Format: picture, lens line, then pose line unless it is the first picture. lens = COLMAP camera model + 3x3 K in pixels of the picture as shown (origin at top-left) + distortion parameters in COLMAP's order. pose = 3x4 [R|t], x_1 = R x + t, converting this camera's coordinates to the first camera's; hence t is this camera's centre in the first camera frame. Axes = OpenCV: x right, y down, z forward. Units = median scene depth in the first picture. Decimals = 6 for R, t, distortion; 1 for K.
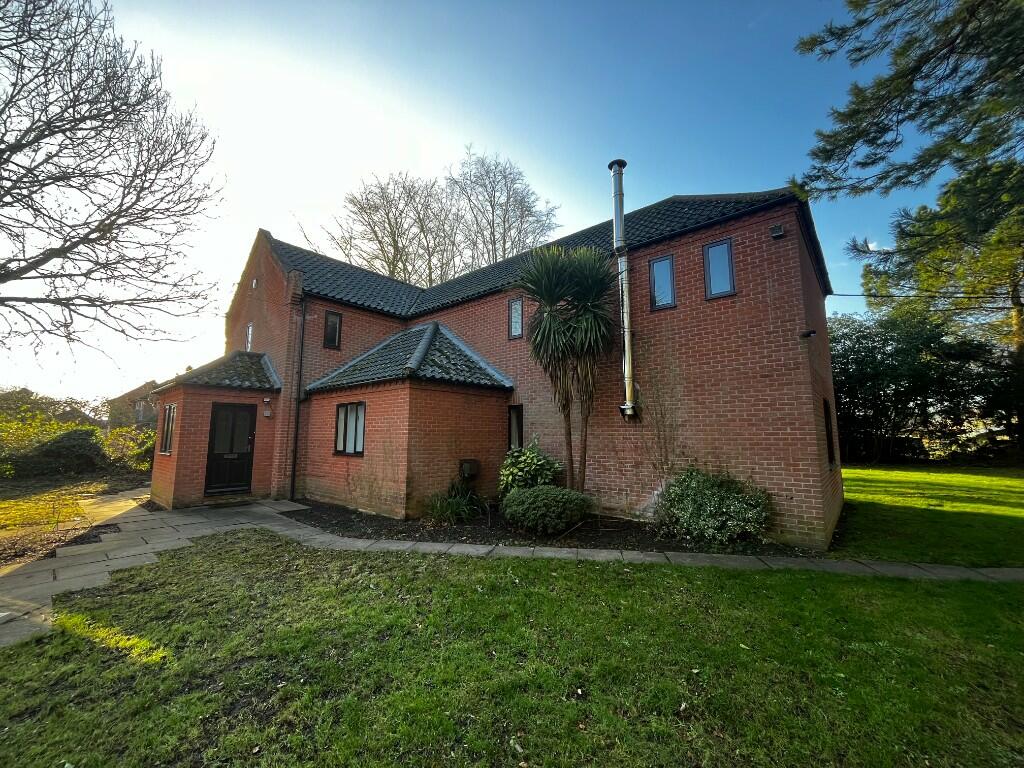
lens RADIAL K [[411.1, 0, 510.7], [0, 411.1, 384.9], [0, 0, 1]] dist [0.003391, 0.000383]
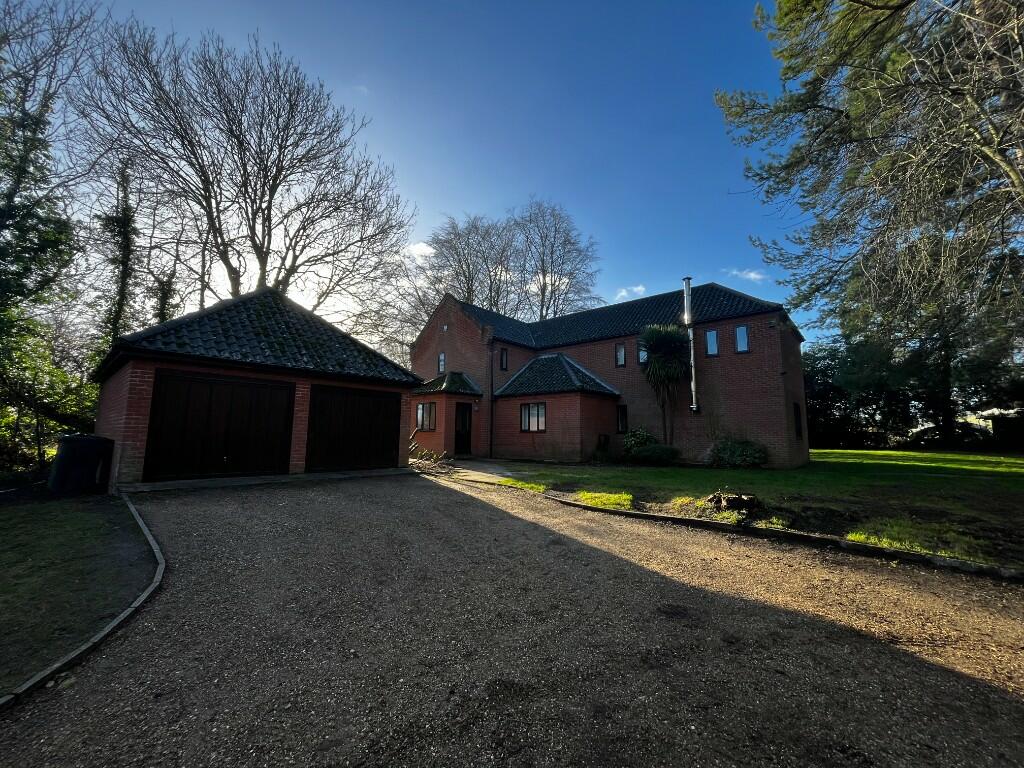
lens RADIAL K [[411.1, 0, 513.1], [0, 411.1, 382.8], [0, 0, 1]] dist [0.003391, 0.000383]
pose [[0.999890, 0.008568, -0.012091, -0.517659], [-0.008660, 0.999934, -0.007610, -0.033955], [0.012025, 0.007714, 0.999898, -0.906235]]
